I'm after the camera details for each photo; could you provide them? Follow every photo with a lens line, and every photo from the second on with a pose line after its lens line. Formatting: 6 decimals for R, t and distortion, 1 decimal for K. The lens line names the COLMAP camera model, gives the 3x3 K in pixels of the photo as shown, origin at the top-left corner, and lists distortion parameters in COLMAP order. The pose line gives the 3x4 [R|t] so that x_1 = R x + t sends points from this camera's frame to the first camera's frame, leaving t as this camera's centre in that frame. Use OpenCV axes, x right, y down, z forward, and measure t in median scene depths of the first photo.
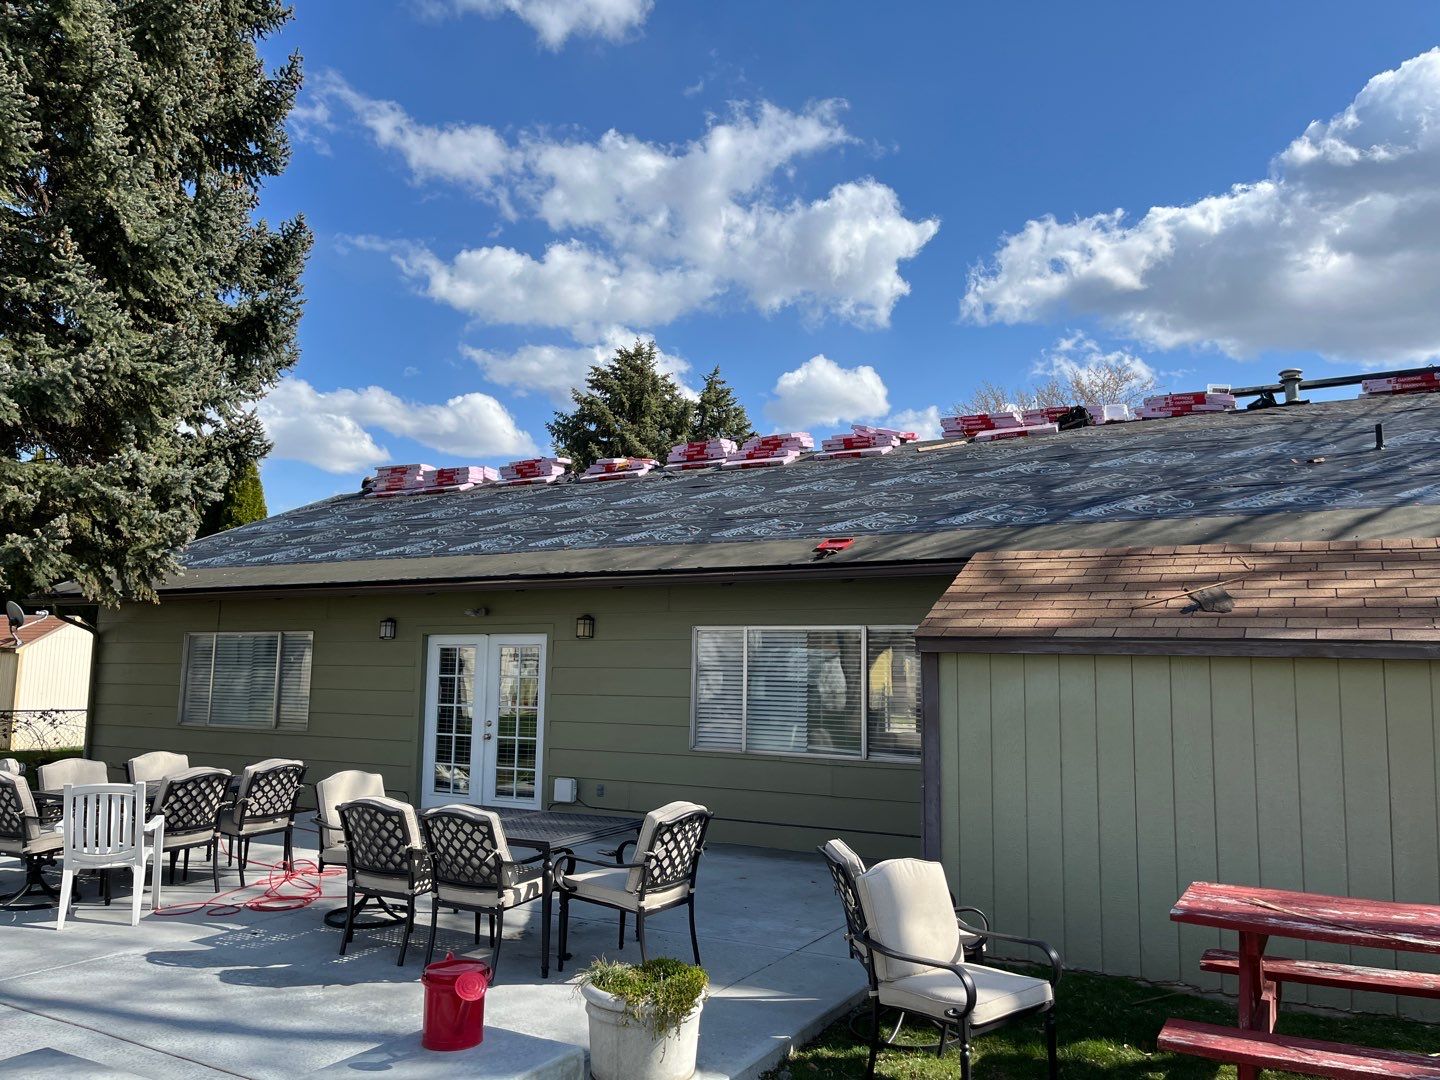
lens RADIAL K [[1068.2, 0, 719.3], [0, 1068.2, 541.8], [0, 0, 1]] dist [0.015131, -0.007587]
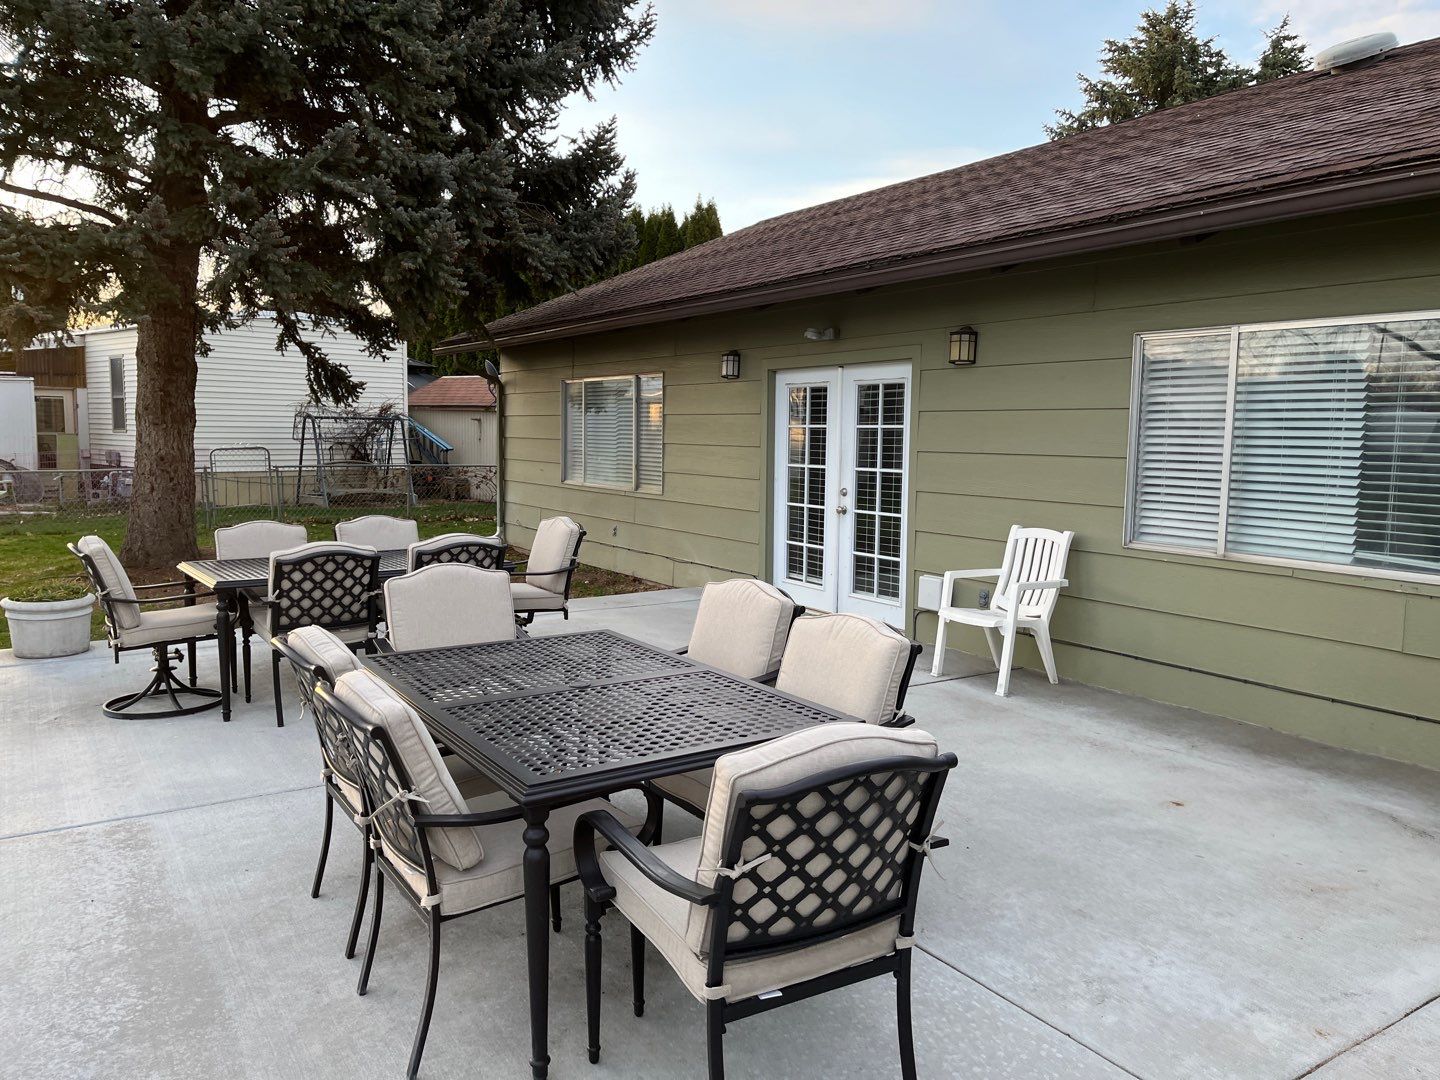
lens RADIAL K [[1068.2, 0, 724.4], [0, 1068.2, 543.6], [0, 0, 1]] dist [0.015131, -0.007587]
pose [[0.884314, 0.052127, -0.463974, 0.045843], [0.049962, 0.977477, 0.205043, 0.053889], [0.464212, -0.204503, 0.861792, 0.344149]]
